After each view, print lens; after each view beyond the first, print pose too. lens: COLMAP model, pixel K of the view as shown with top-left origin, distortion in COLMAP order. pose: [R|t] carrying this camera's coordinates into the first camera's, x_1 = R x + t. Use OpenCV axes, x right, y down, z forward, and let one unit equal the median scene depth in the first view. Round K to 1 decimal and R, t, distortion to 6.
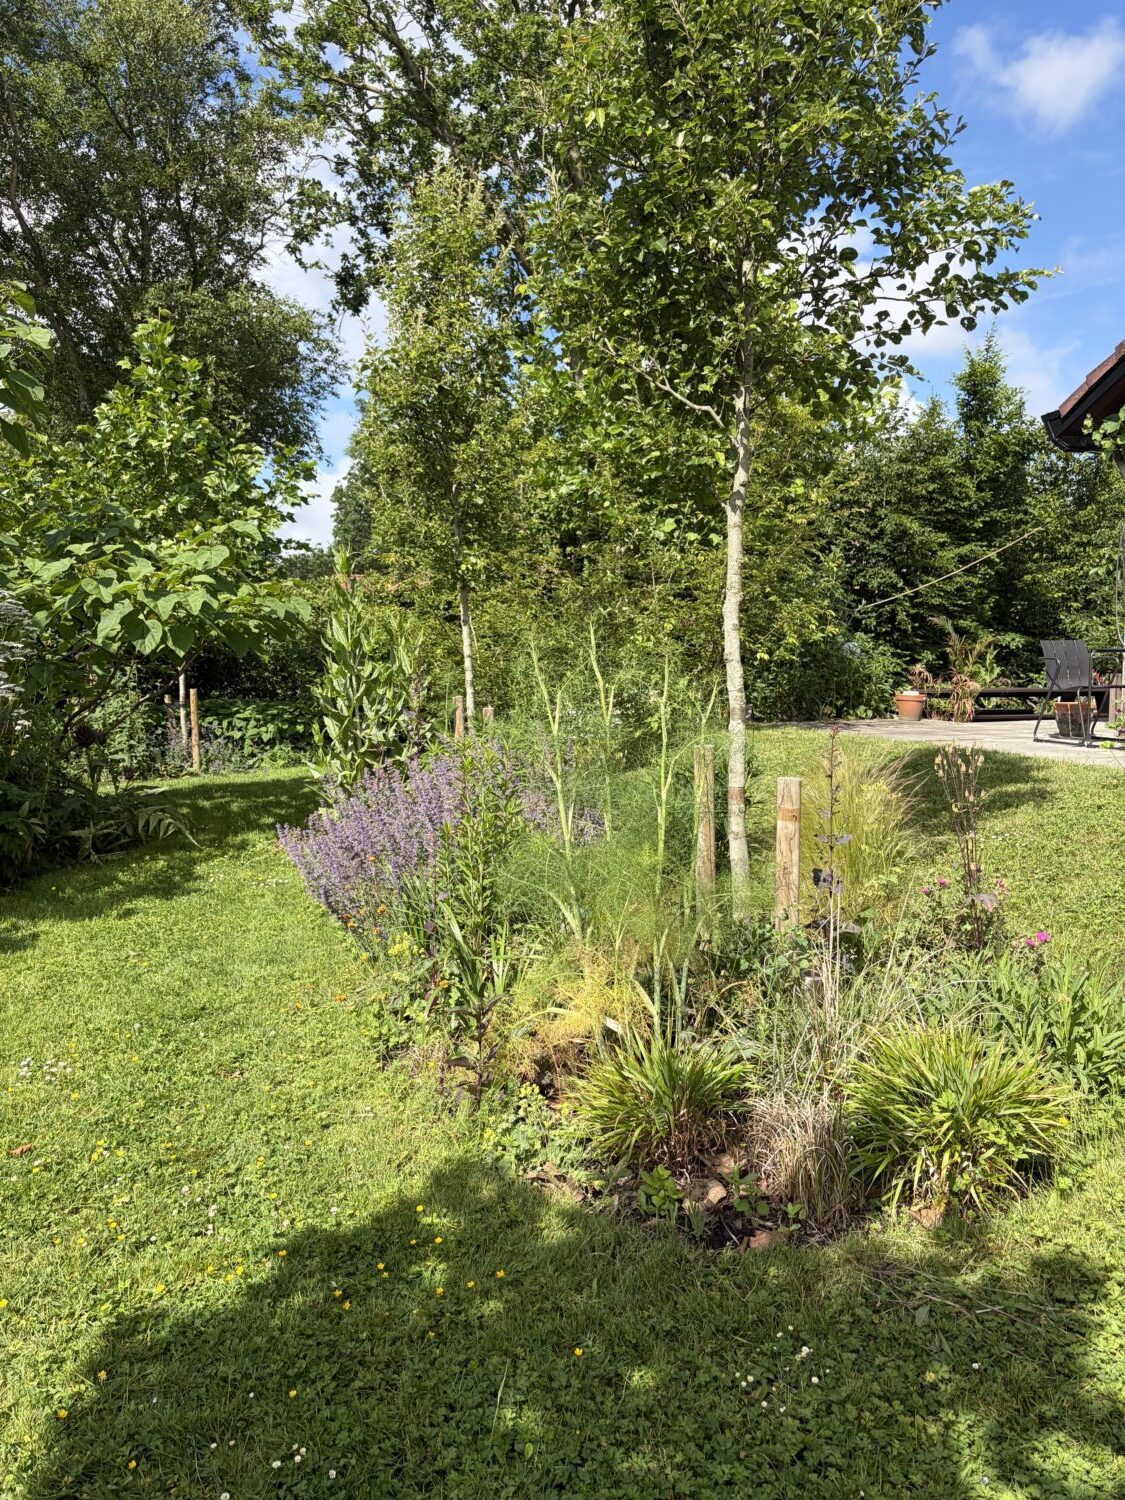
lens RADIAL K [[1152.5, 0, 564.6], [0, 1152.5, 775.8], [0, 0, 1]] dist [0.024174, -0.017410]
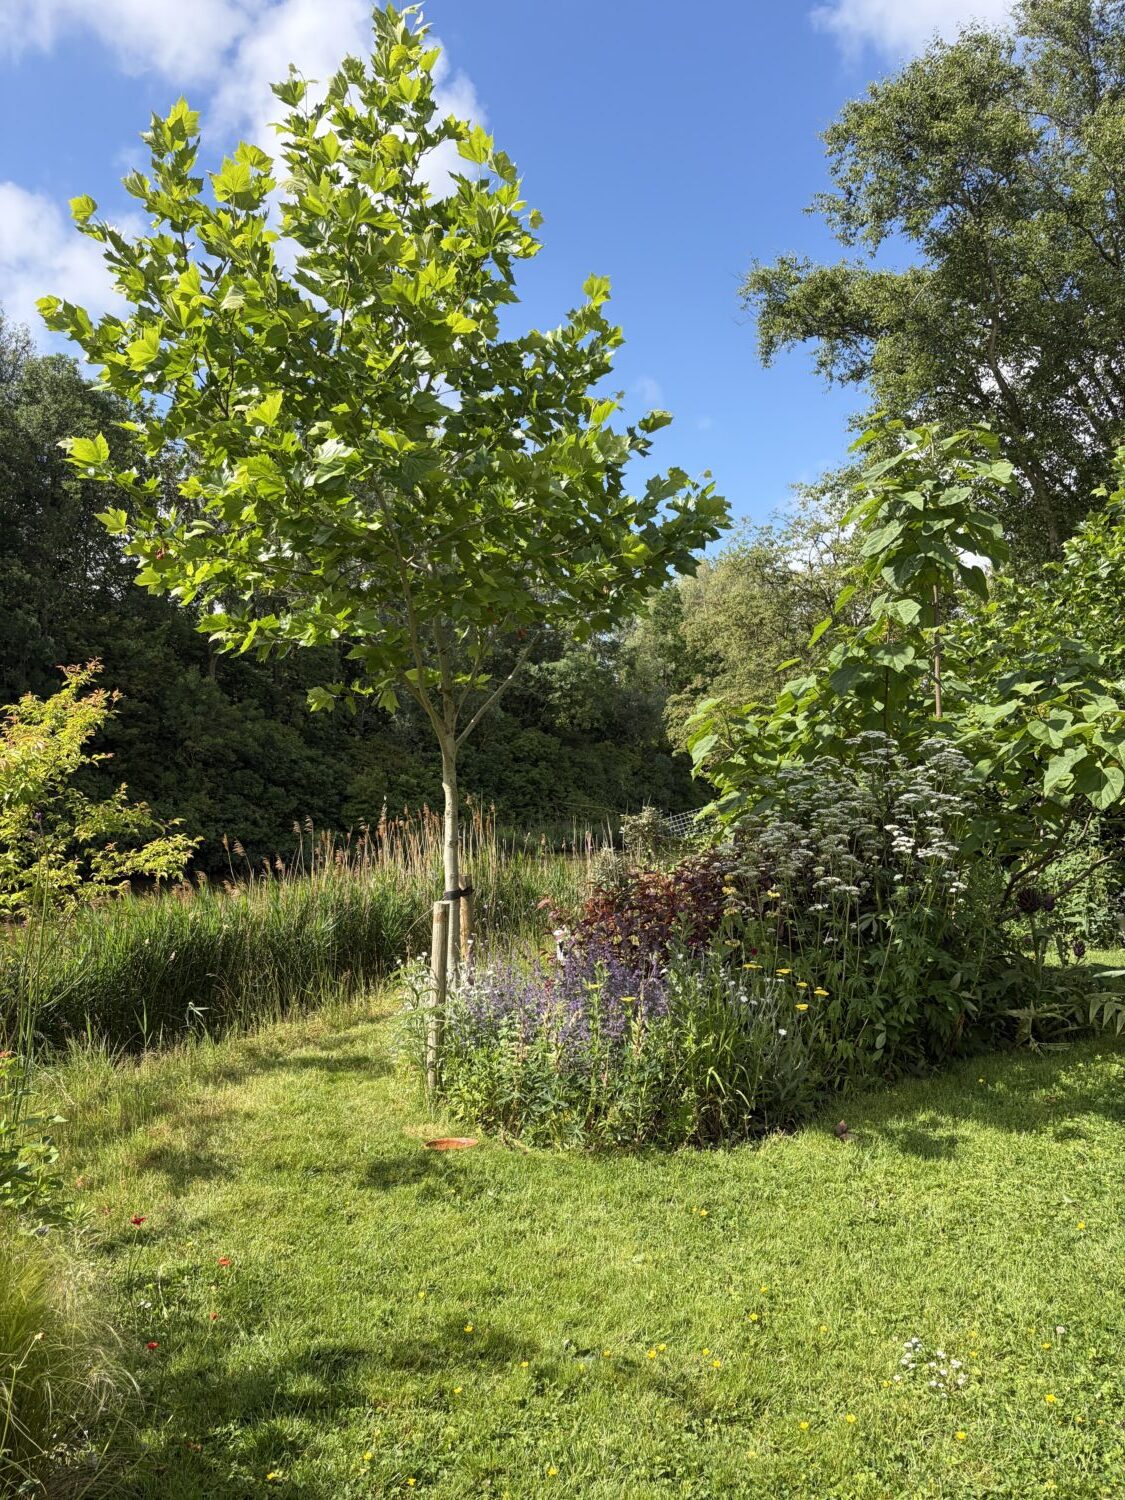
lens RADIAL K [[1152.5, 0, 547.7], [0, 1152.5, 767.2], [0, 0, 1]] dist [0.024174, -0.017410]
pose [[0.692737, -0.017456, -0.720979, -0.031242], [-0.078283, 0.991980, -0.099235, -0.016923], [0.716929, 0.125184, 0.685815, 0.113259]]
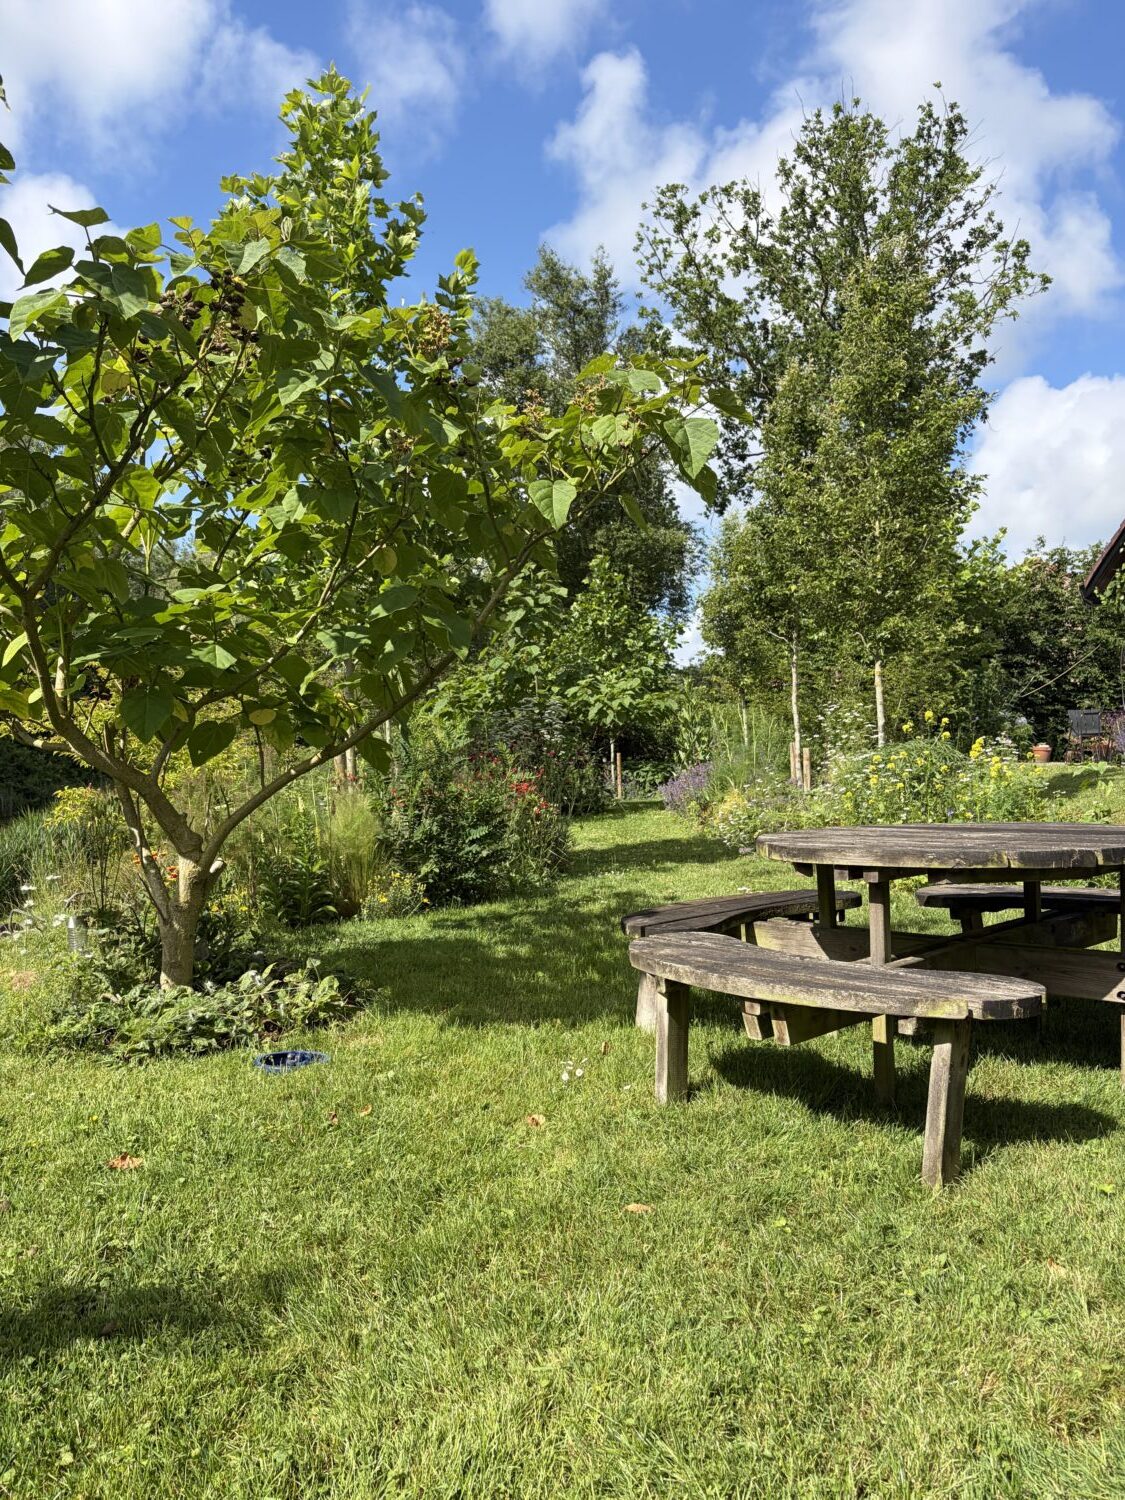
lens RADIAL K [[1152.5, 0, 565.8], [0, 1152.5, 743.4], [0, 0, 1]] dist [0.024174, -0.017410]
pose [[0.943132, -0.021165, -0.331743, 0.272910], [-0.019489, 0.992734, -0.118743, 0.170290], [0.331846, 0.118456, 0.935867, -0.981450]]
